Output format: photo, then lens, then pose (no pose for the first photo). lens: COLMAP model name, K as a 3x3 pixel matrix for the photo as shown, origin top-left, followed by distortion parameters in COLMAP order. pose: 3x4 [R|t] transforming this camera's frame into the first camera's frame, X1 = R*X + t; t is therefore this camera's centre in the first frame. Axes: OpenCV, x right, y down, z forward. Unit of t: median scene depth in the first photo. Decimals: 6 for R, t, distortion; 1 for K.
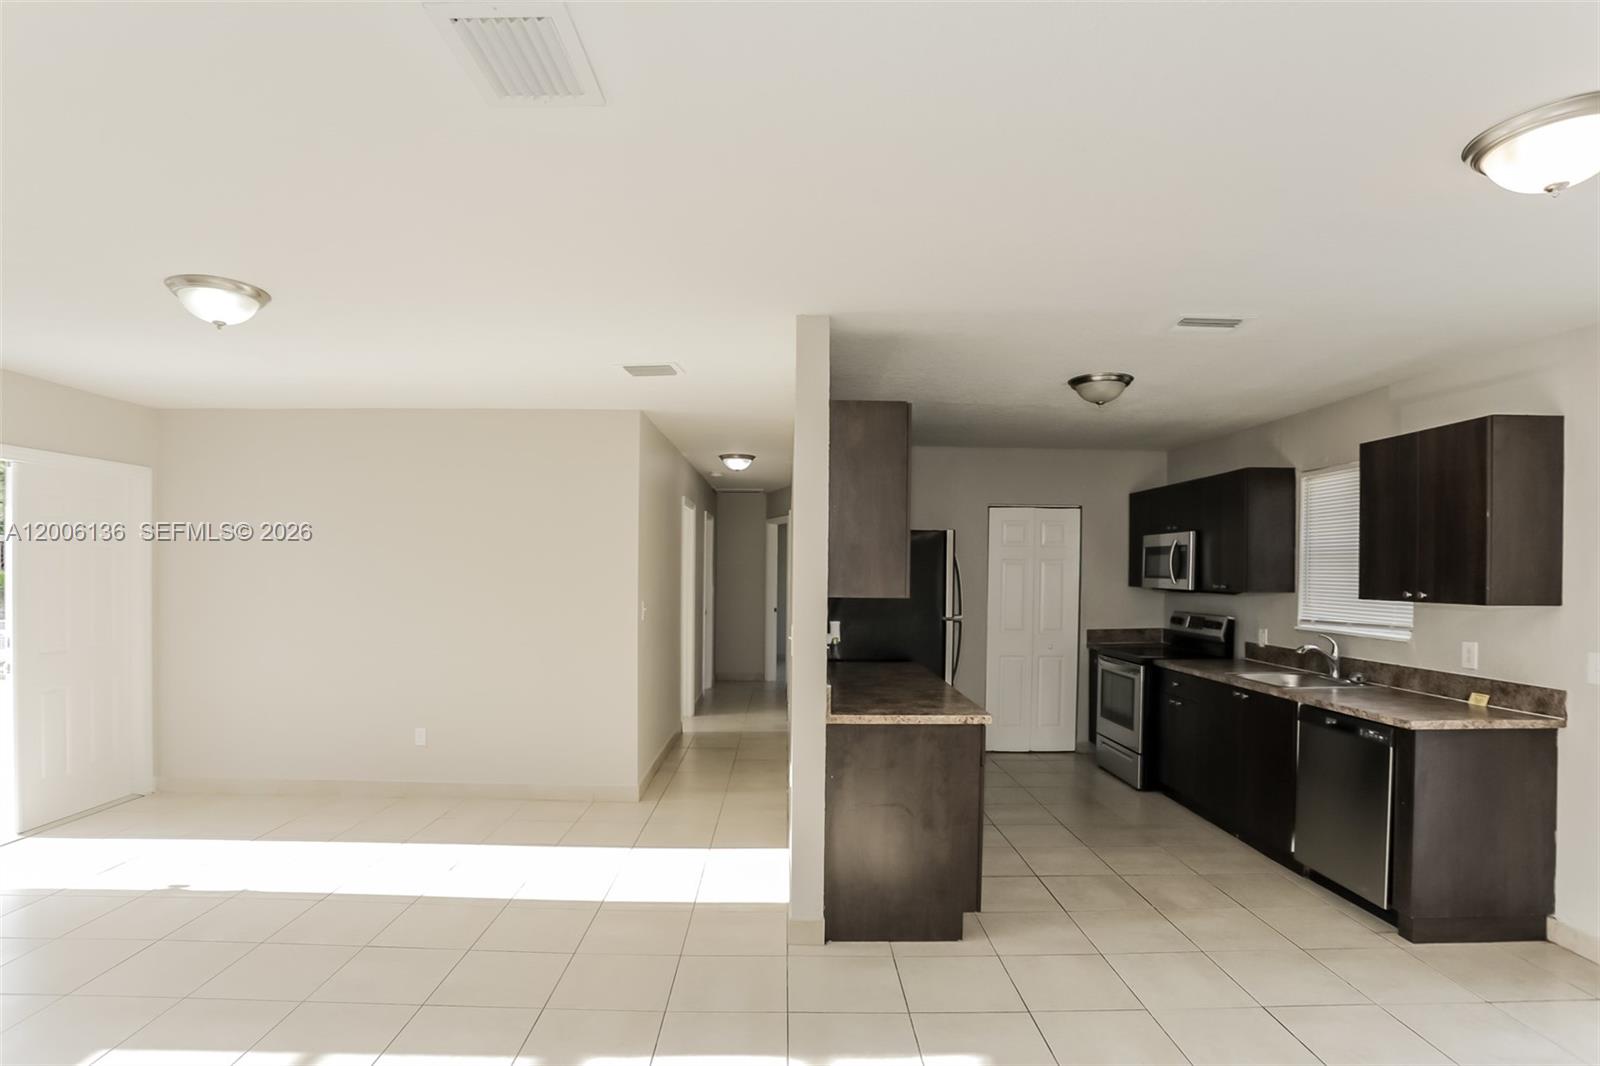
lens RADIAL K [[802.5, 0, 802.2], [0, 802.5, 584.8], [0, 0, 1]] dist [-0.048183, 0.000725]
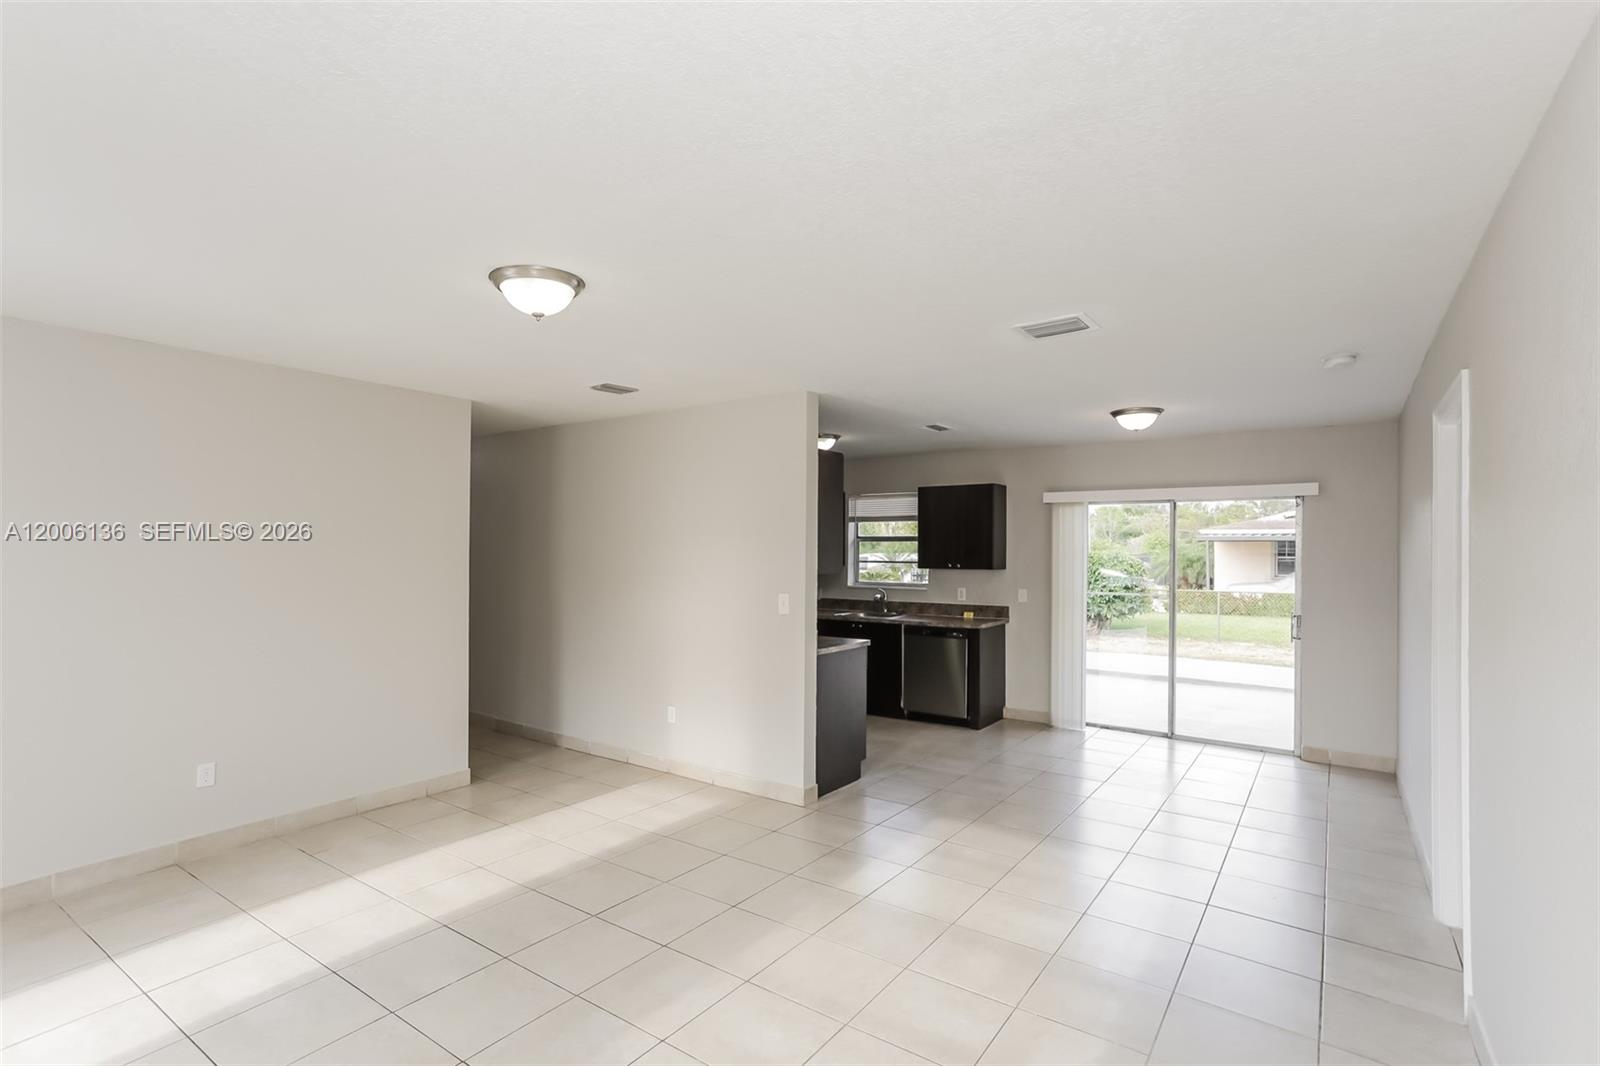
lens RADIAL K [[768.9, 0, 799.3], [0, 768.9, 555.0], [0, 0, 1]] dist [-0.001276, -0.000016]
pose [[0.594121, -0.008951, 0.804326, -0.941308], [0.014823, 0.999890, 0.000179, -0.018753], [-0.804239, 0.011816, 0.594188, 0.109743]]
